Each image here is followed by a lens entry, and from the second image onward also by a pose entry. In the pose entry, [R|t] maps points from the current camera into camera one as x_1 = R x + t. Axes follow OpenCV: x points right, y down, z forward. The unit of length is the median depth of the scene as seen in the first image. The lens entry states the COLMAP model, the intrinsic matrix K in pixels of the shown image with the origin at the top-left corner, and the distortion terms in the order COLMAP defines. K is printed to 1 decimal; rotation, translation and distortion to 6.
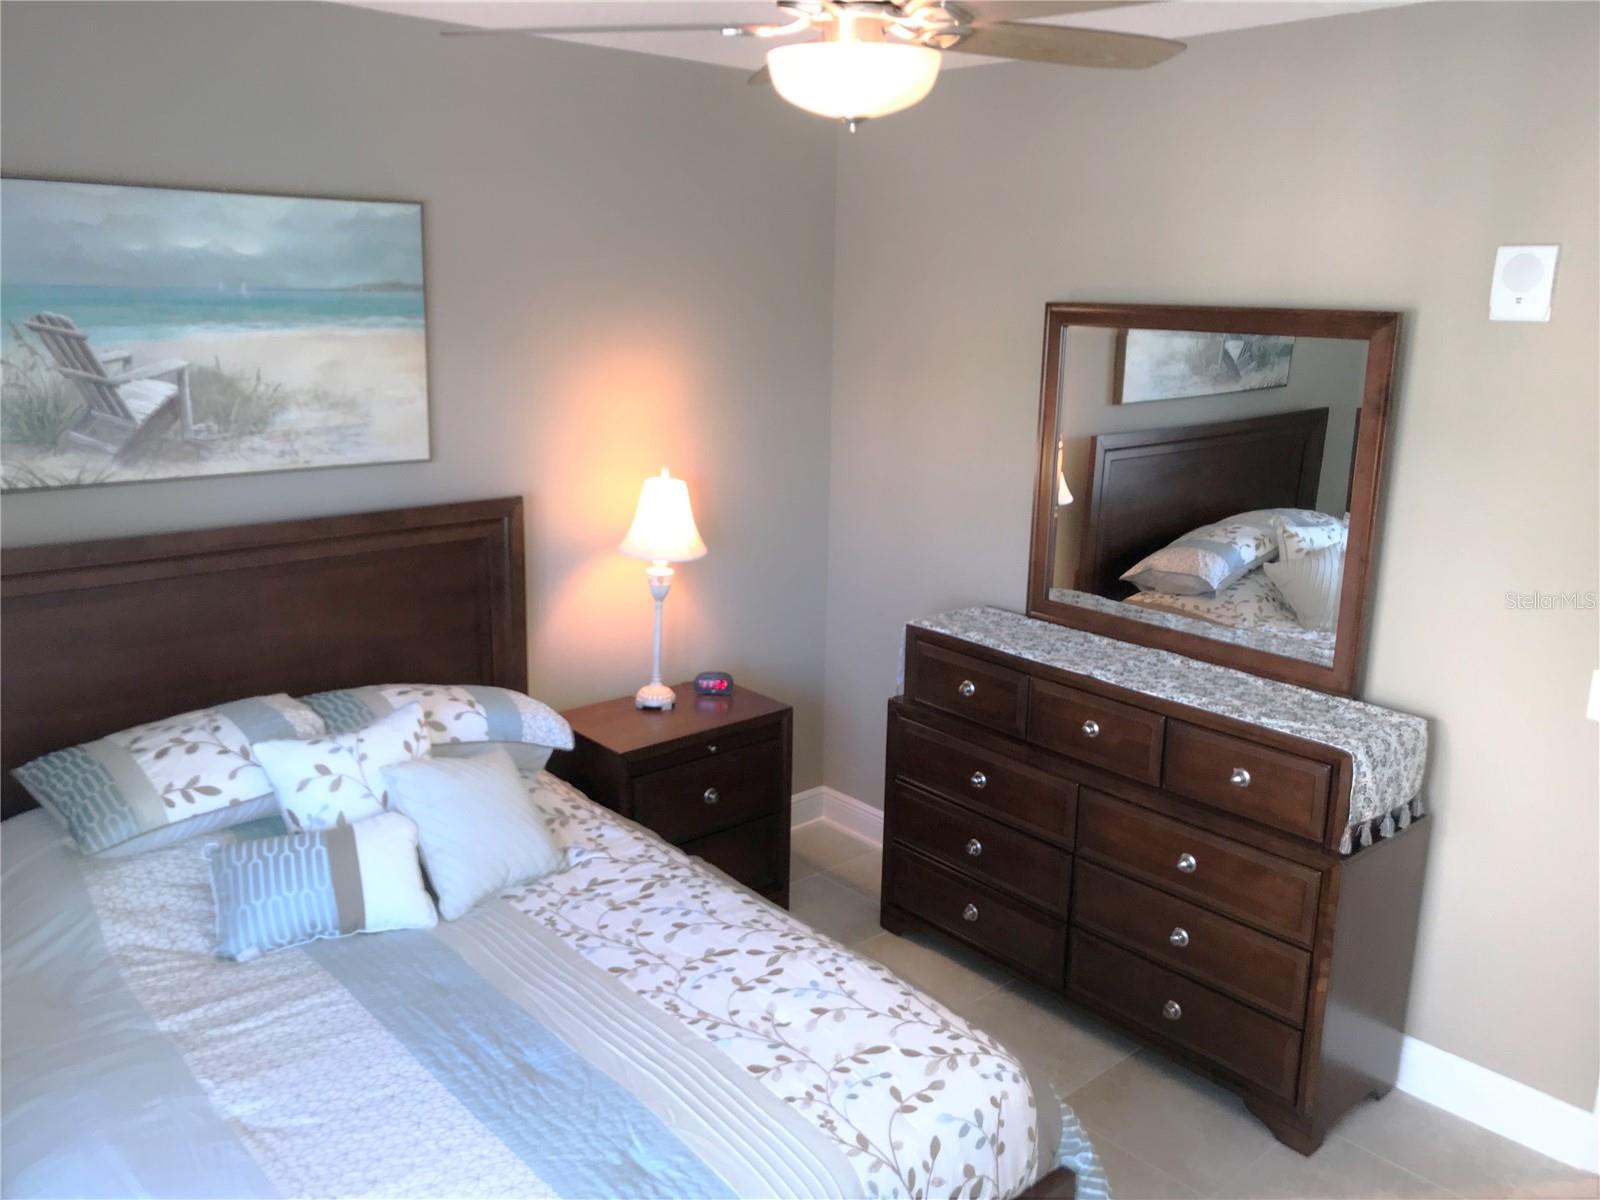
lens RADIAL K [[1327.7, 0, 785.8], [0, 1327.7, 594.3], [0, 0, 1]] dist [0.015142, -0.017742]
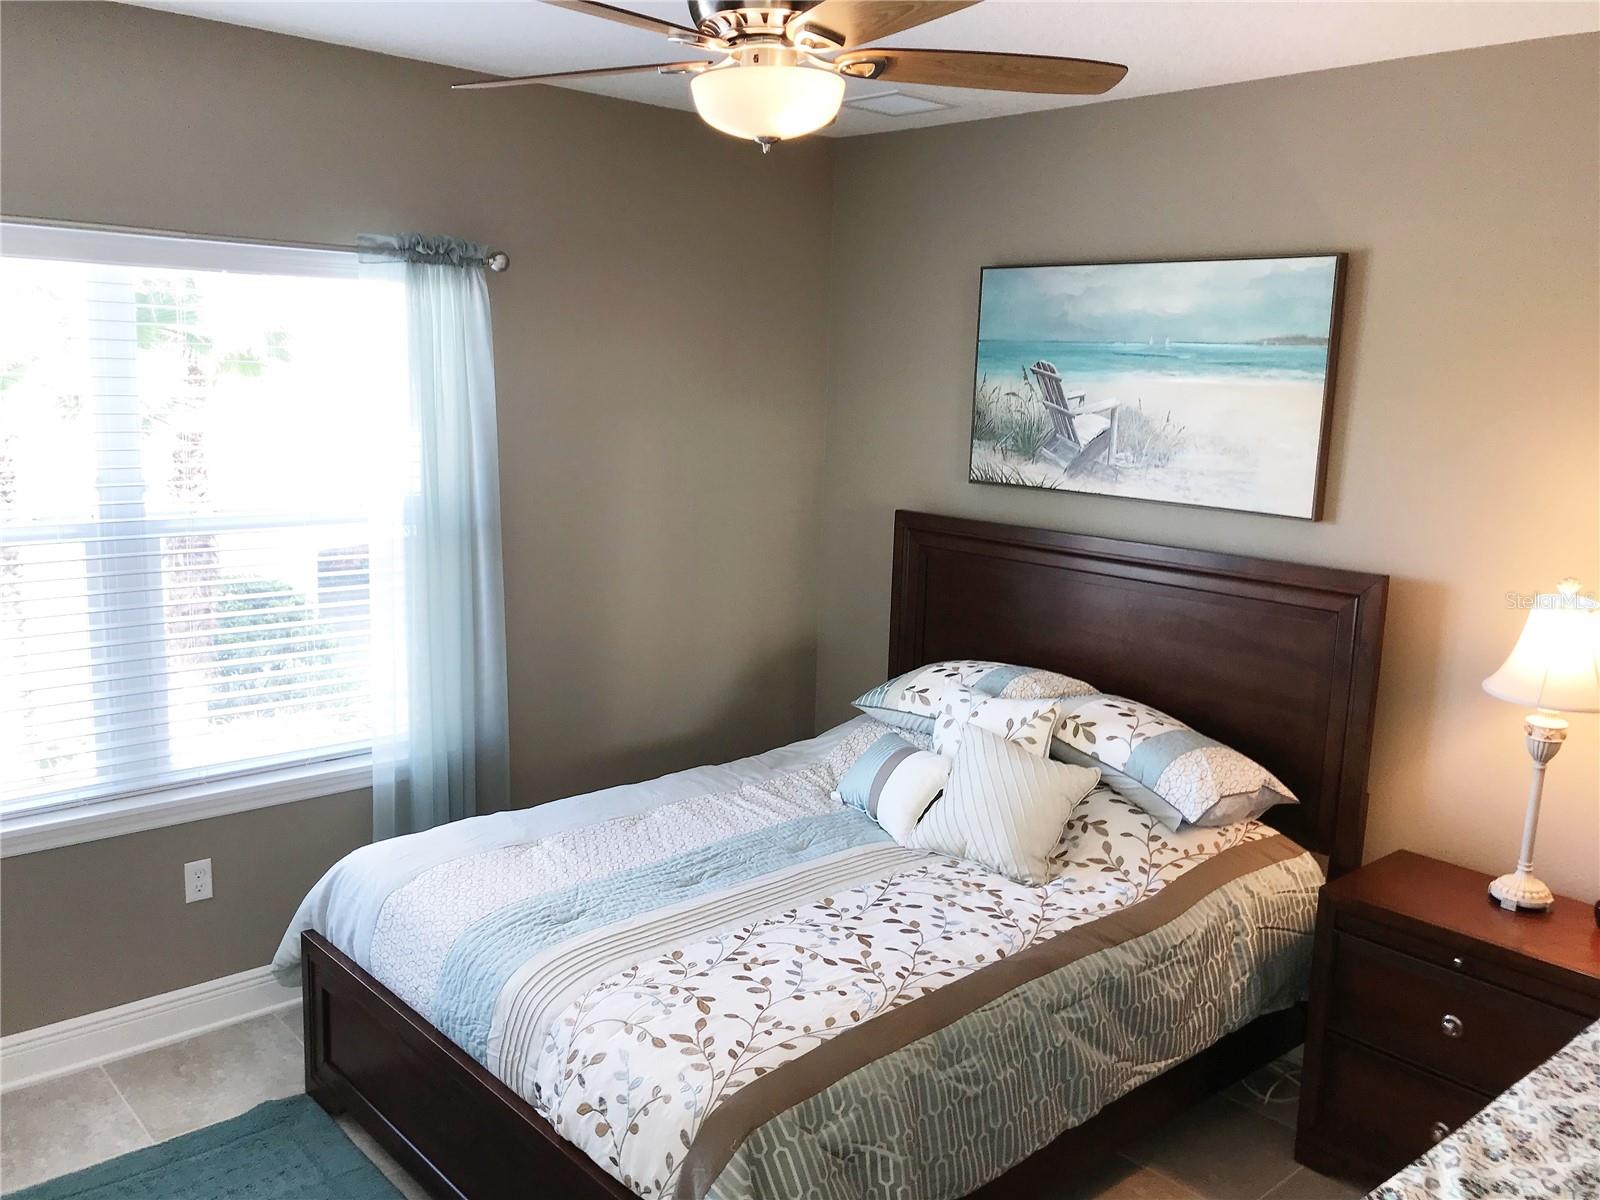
lens RADIAL K [[1327.7, 0, 785.1], [0, 1327.7, 603.8], [0, 0, 1]] dist [0.015142, -0.017742]
pose [[-0.014929, 0.158073, -0.987315, 0.816996], [-0.257350, 0.953551, 0.156558, -0.112245], [0.966203, 0.256423, 0.026445, 0.733598]]
